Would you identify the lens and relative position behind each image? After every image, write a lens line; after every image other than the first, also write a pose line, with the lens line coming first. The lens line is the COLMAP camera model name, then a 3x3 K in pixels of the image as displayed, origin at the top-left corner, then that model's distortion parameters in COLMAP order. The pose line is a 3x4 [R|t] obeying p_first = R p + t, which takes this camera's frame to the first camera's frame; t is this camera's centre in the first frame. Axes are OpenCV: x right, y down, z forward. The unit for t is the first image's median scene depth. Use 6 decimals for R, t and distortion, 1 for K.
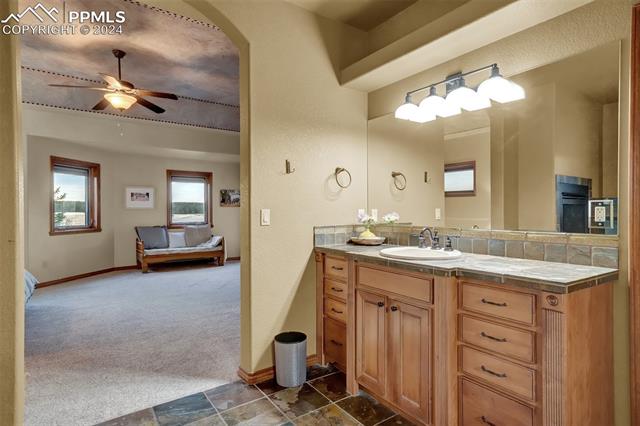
lens RADIAL K [[341.3, 0, 320.6], [0, 341.3, 212.3], [0, 0, 1]] dist [-0.000311, 0.000047]
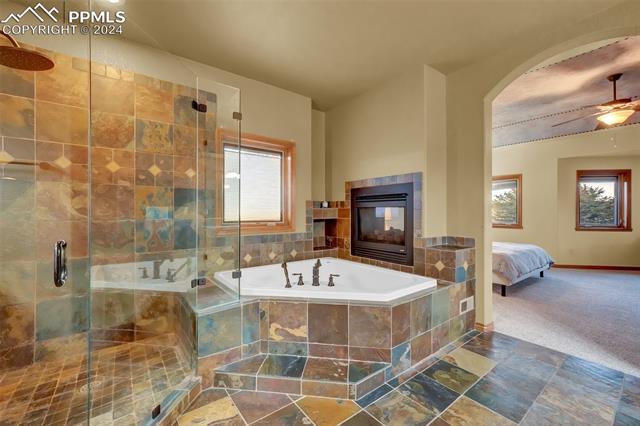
lens RADIAL K [[281.6, 0, 319.6], [0, 281.6, 212.7], [0, 0, 1]] dist [0.002716, 0.000195]
pose [[0.016586, 0.007331, -0.999836, 0.350662], [-0.007950, 0.999942, 0.007200, -0.002019], [0.999831, 0.007830, 0.016644, -0.016495]]
